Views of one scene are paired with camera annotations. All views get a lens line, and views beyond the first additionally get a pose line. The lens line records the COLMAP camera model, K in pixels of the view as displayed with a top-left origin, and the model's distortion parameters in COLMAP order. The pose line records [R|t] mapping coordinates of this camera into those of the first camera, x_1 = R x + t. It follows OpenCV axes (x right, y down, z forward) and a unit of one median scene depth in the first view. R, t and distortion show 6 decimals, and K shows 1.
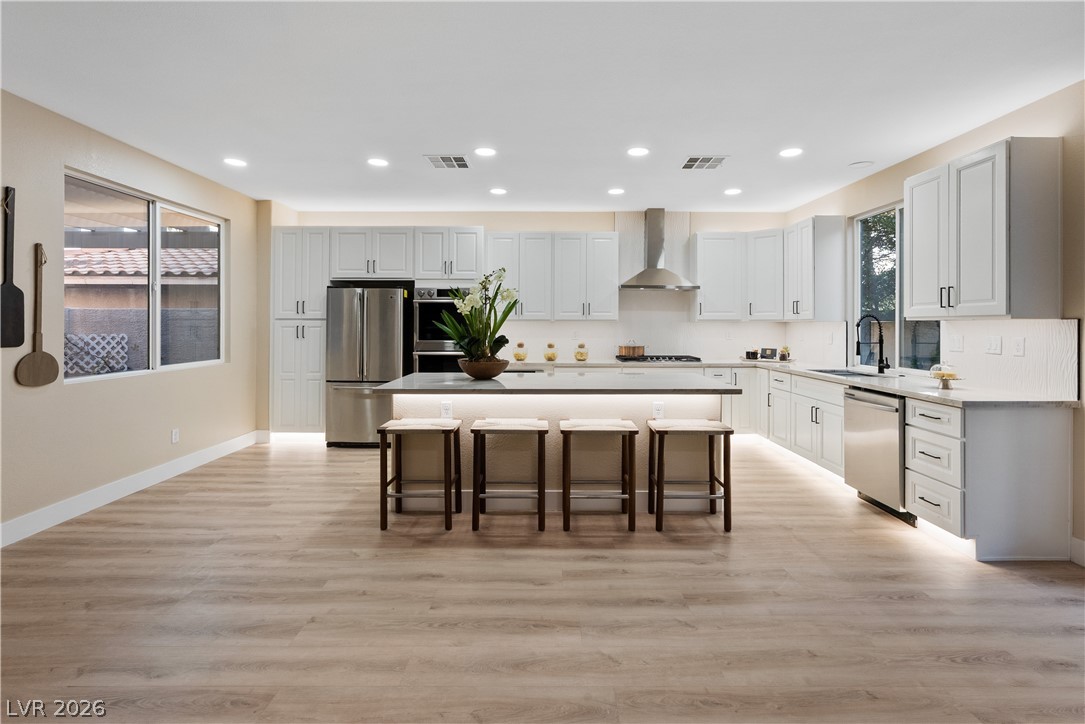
lens RADIAL K [[501.5, 0, 544.6], [0, 501.5, 322.5], [0, 0, 1]] dist [-0.006449, 0.001261]
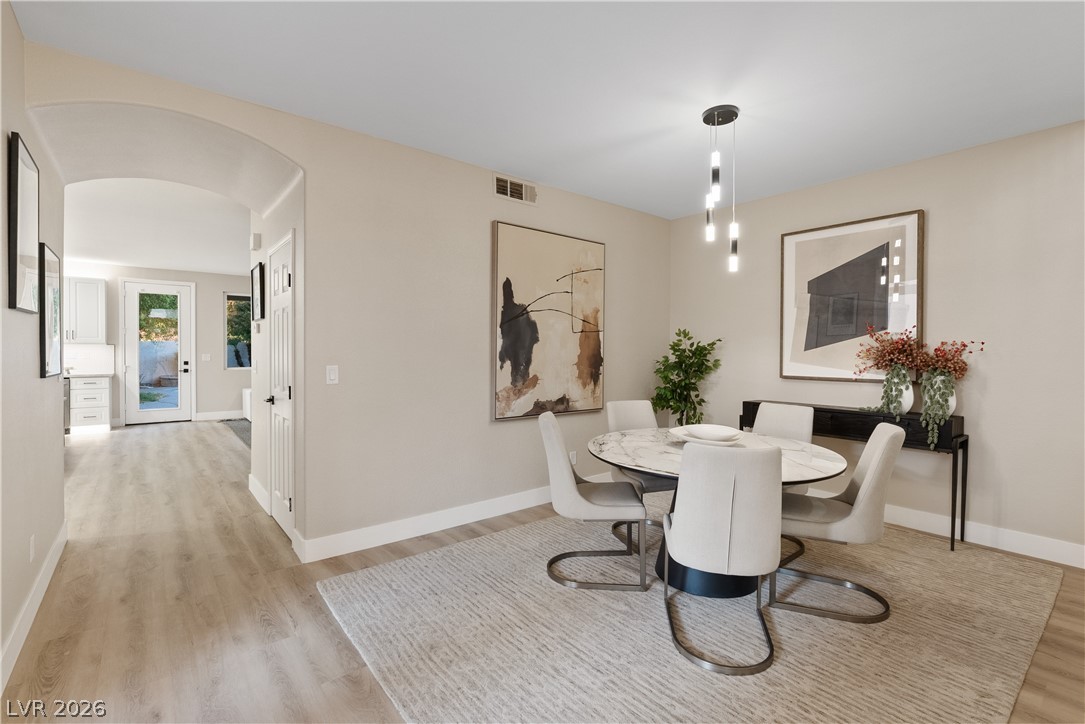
lens RADIAL K [[488.3, 0, 544.2], [0, 488.3, 357.7], [0, 0, 1]] dist [-0.006659, 0.000484]
pose [[-0.631128, -0.015631, 0.775521, -2.382590], [-0.010641, 0.999877, 0.011493, 0.007324], [-0.775605, -0.000999, -0.631217, 0.710789]]
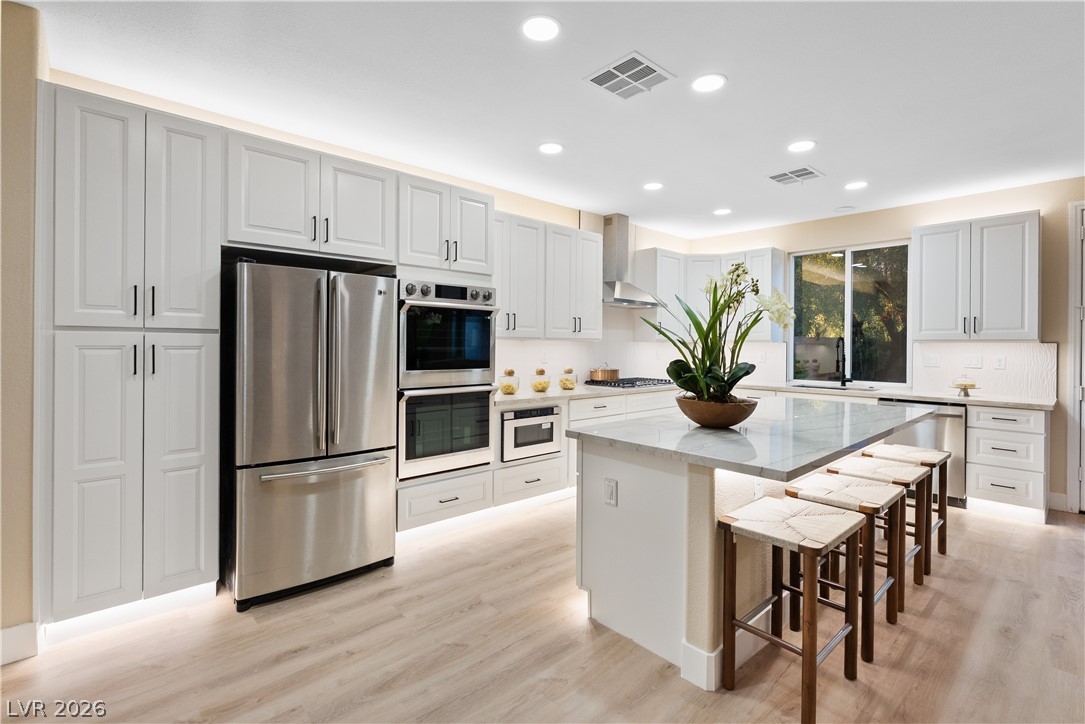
lens RADIAL K [[494.3, 0, 542.7], [0, 494.3, 343.5], [0, 0, 1]] dist [-0.006900, 0.001758]
pose [[0.742872, 0.004219, 0.669421, -0.865159], [-0.008292, 0.999961, 0.002900, 0.002550], [-0.669383, -0.007705, 0.742878, 0.793897]]
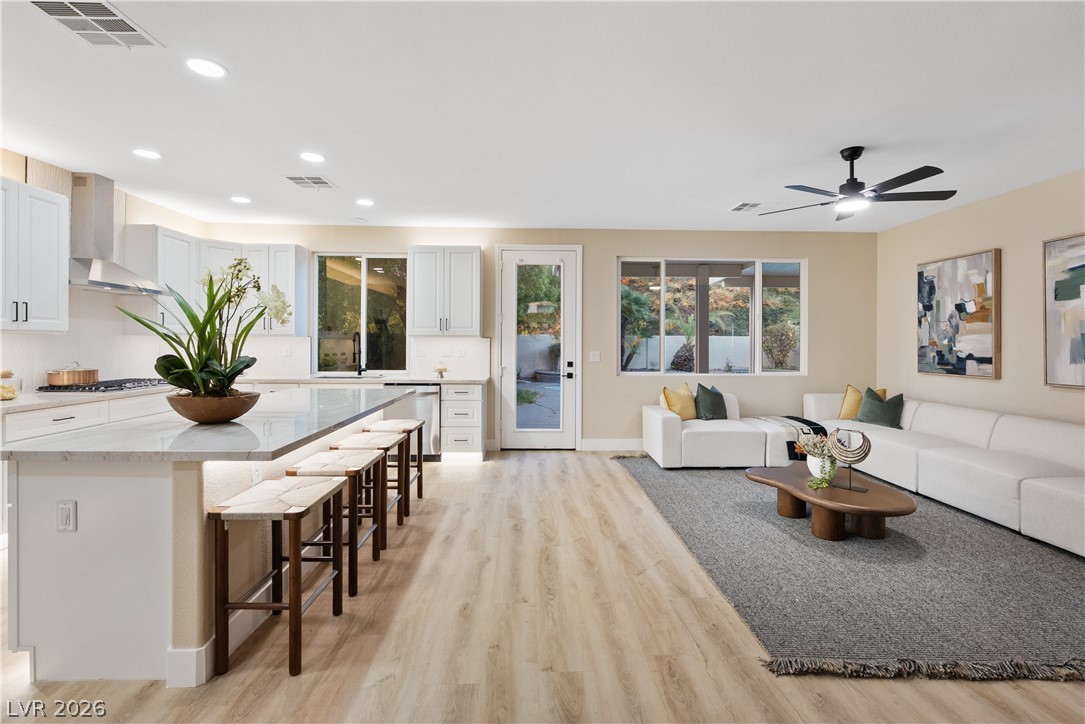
lens RADIAL K [[494.3, 0, 542.7], [0, 494.3, 343.5], [0, 0, 1]] dist [-0.006900, 0.001758]
pose [[-0.030920, -0.005784, 0.999505, -0.917090], [-0.010256, 0.999932, 0.005469, 0.002467], [-0.999469, -0.010081, -0.030977, 0.709653]]
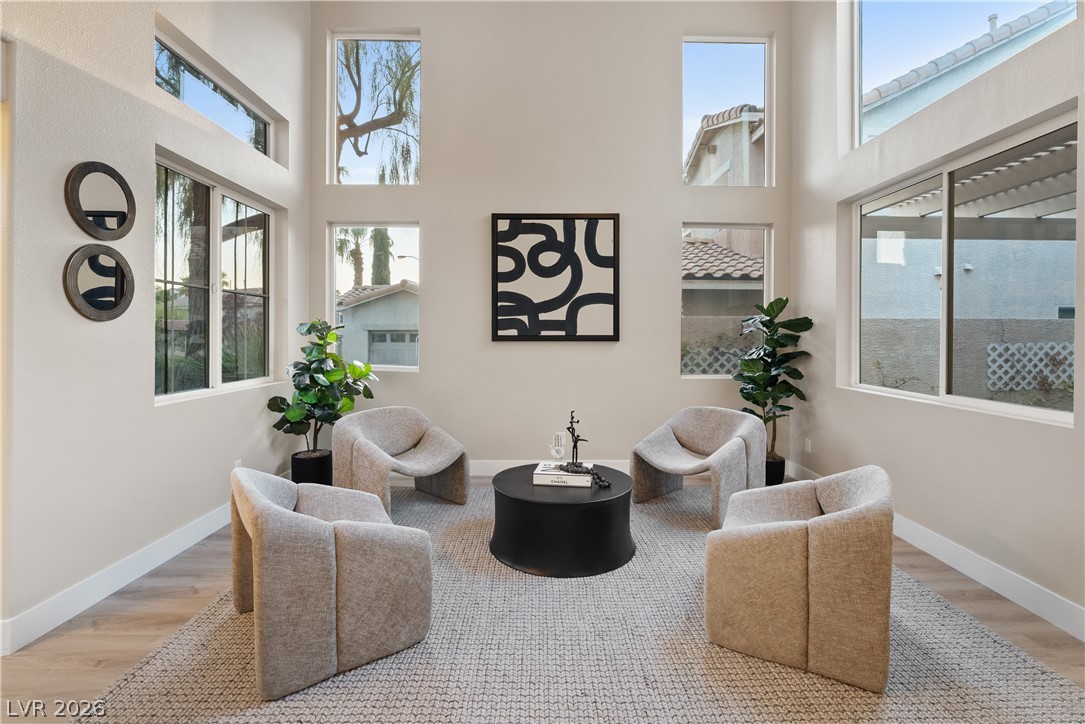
lens RADIAL K [[497.0, 0, 546.5], [0, 497.0, 336.8], [0, 0, 1]] dist [-0.010340, 0.000217]
pose [[0.999972, 0.001378, 0.007305, -3.172270], [-0.001445, 0.999957, 0.009119, -0.002628], [-0.007292, -0.009130, 0.999932, 0.436605]]
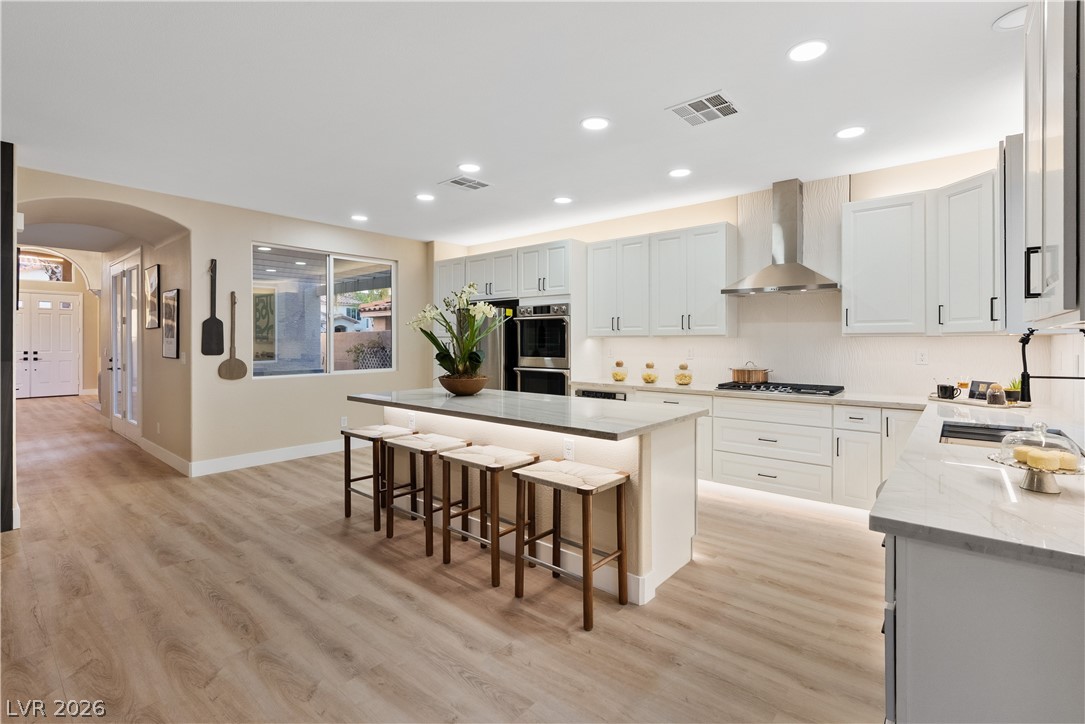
lens RADIAL K [[494.3, 0, 542.7], [0, 494.3, 343.5], [0, 0, 1]] dist [-0.006900, 0.001758]
pose [[0.760305, 0.001444, -0.649565, 0.759304], [0.003729, 0.999971, 0.006588, 0.003295], [0.649556, -0.007431, 0.760278, 0.417702]]
